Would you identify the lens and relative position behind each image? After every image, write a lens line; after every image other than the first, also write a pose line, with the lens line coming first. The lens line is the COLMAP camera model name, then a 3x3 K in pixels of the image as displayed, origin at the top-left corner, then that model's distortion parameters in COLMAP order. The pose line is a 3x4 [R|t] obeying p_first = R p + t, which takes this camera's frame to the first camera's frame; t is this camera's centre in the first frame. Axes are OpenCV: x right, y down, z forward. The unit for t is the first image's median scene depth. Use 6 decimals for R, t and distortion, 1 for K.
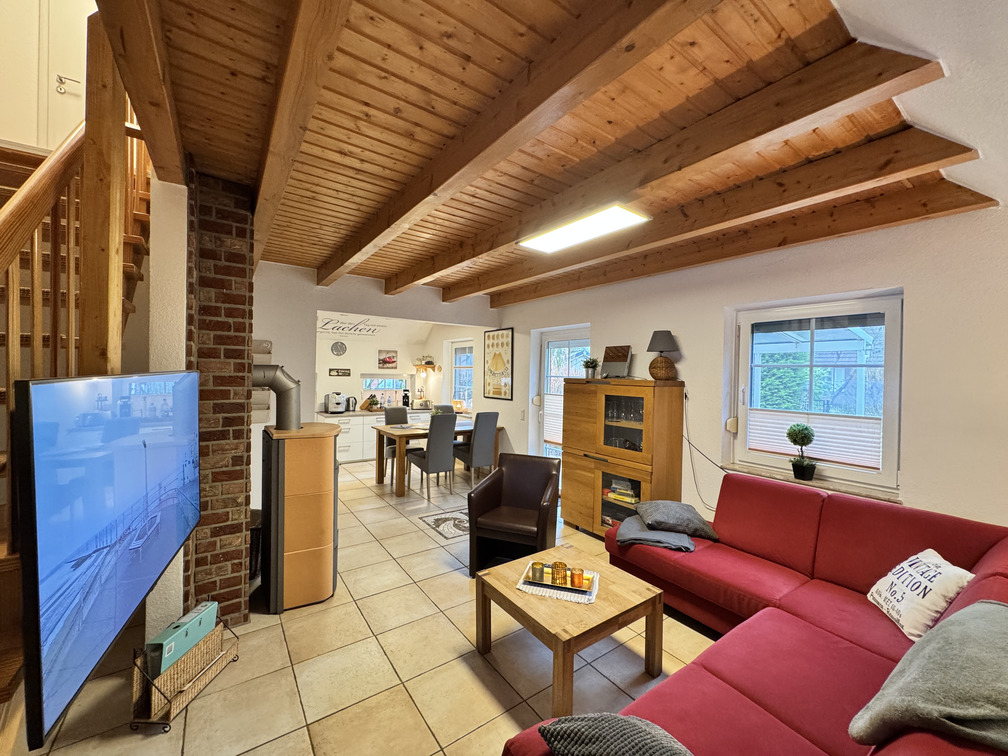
lens RADIAL K [[402.7, 0, 504.0], [0, 402.7, 376.5], [0, 0, 1]] dist [-0.000815, 0.000393]
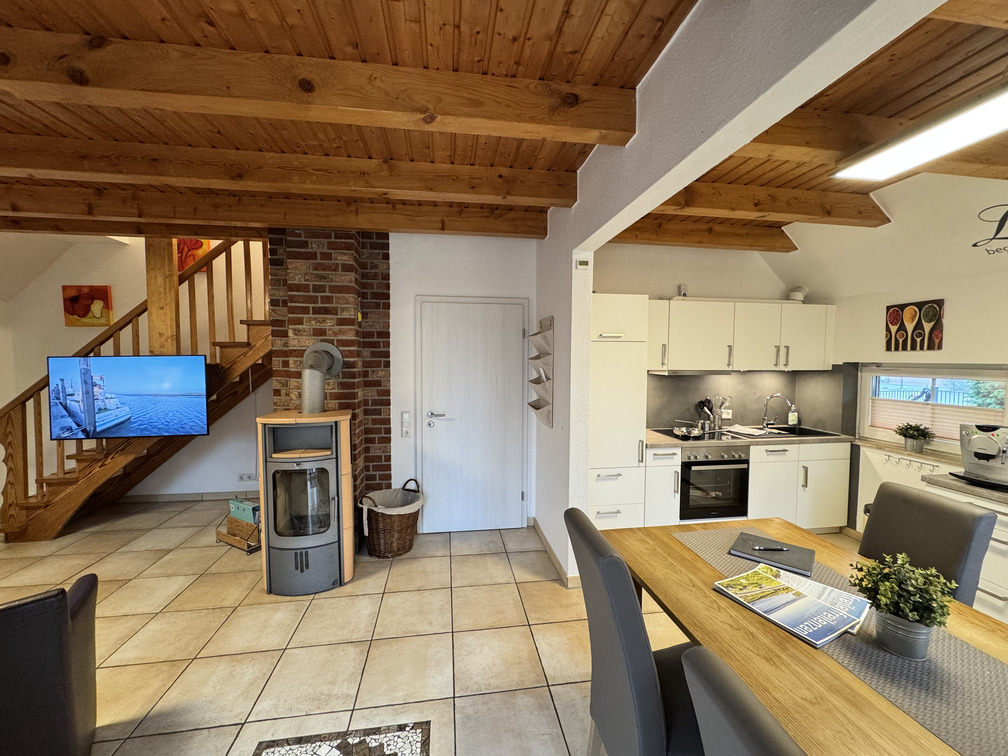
lens RADIAL K [[402.7, 0, 504.8], [0, 402.7, 376.7], [0, 0, 1]] dist [-0.000815, 0.000393]
pose [[-0.450519, 0.021880, -0.892499, 0.110566], [-0.019632, 0.999215, 0.034406, -0.003054], [0.892551, 0.033022, -0.449735, 1.363713]]
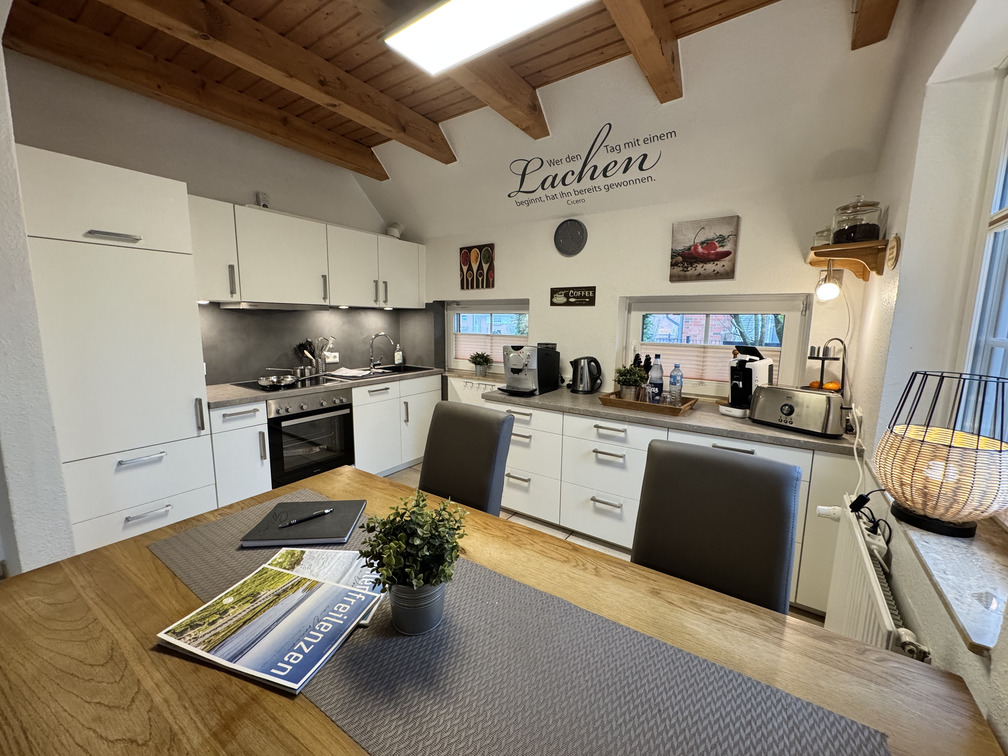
lens RADIAL K [[402.7, 0, 504.3], [0, 402.7, 376.8], [0, 0, 1]] dist [-0.000815, 0.000393]
pose [[0.341796, 0.120578, -0.932007, -0.062480], [-0.014396, 0.992290, 0.123098, 0.041056], [0.939664, -0.028657, 0.340897, 1.461521]]
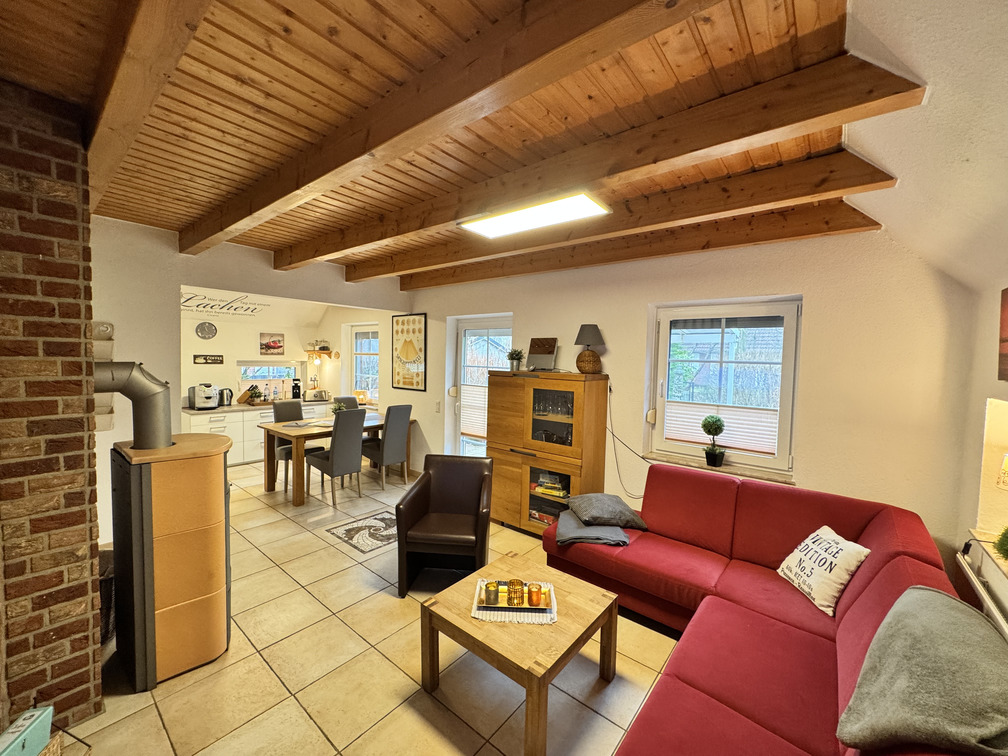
lens RADIAL K [[402.7, 0, 504.3], [0, 402.7, 376.3], [0, 0, 1]] dist [-0.000815, 0.000393]
pose [[0.965209, -0.008998, 0.261326, -0.069663], [-0.002913, 0.998976, 0.045157, -0.026685], [-0.261465, -0.044347, 0.964194, 0.076593]]
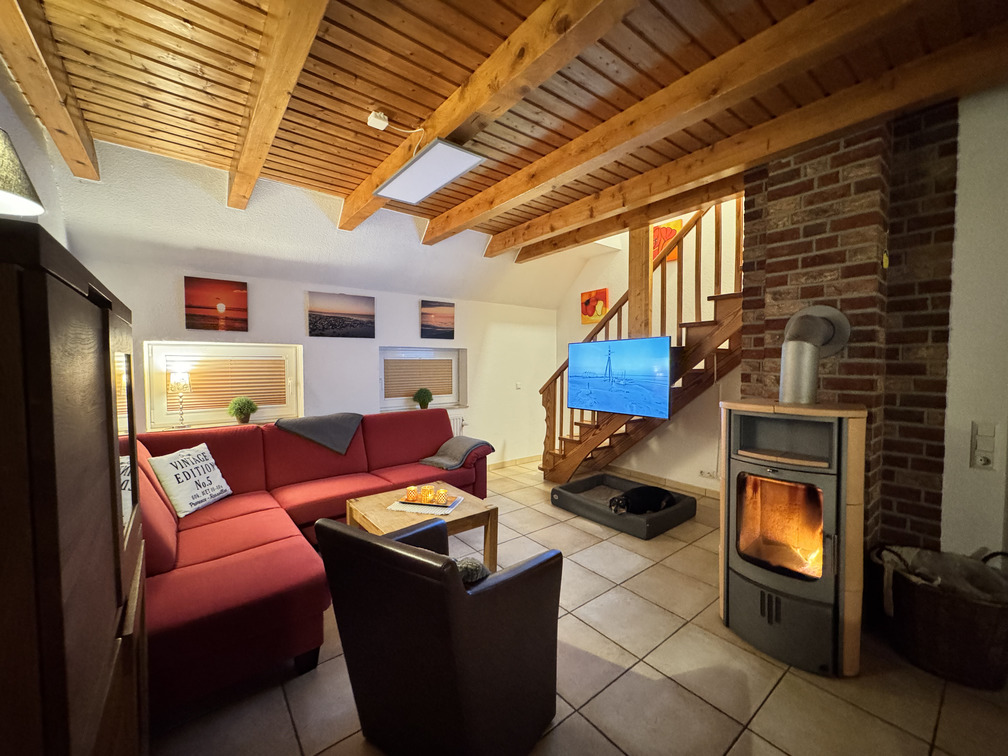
lens RADIAL K [[402.7, 0, 502.5], [0, 402.7, 376.3], [0, 0, 1]] dist [-0.000815, 0.000393]
pose [[-0.998608, -0.016562, -0.050085, 0.021153], [-0.018846, 0.998788, 0.045470, 0.043138], [0.049271, 0.046351, -0.997709, 1.221018]]
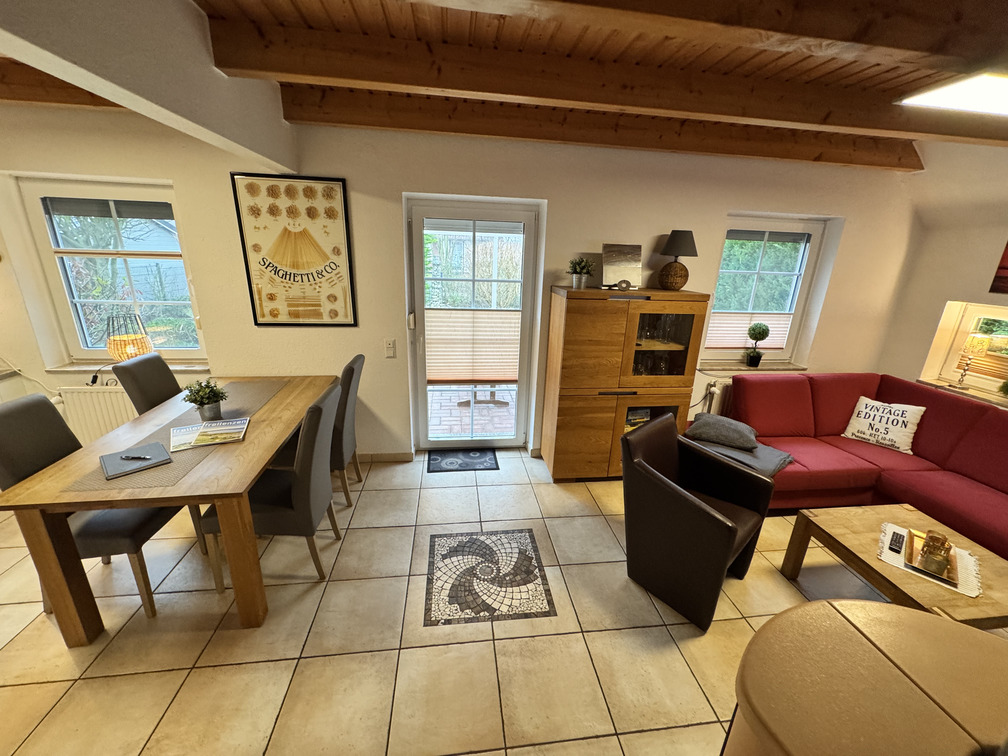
lens RADIAL K [[402.7, 0, 504.3], [0, 402.7, 376.1], [0, 0, 1]] dist [-0.000815, 0.000393]
pose [[0.468474, -0.266015, 0.842477, -0.532904], [-0.019783, 0.950195, 0.311029, -0.072492], [-0.883256, -0.162376, 0.439879, 0.843987]]
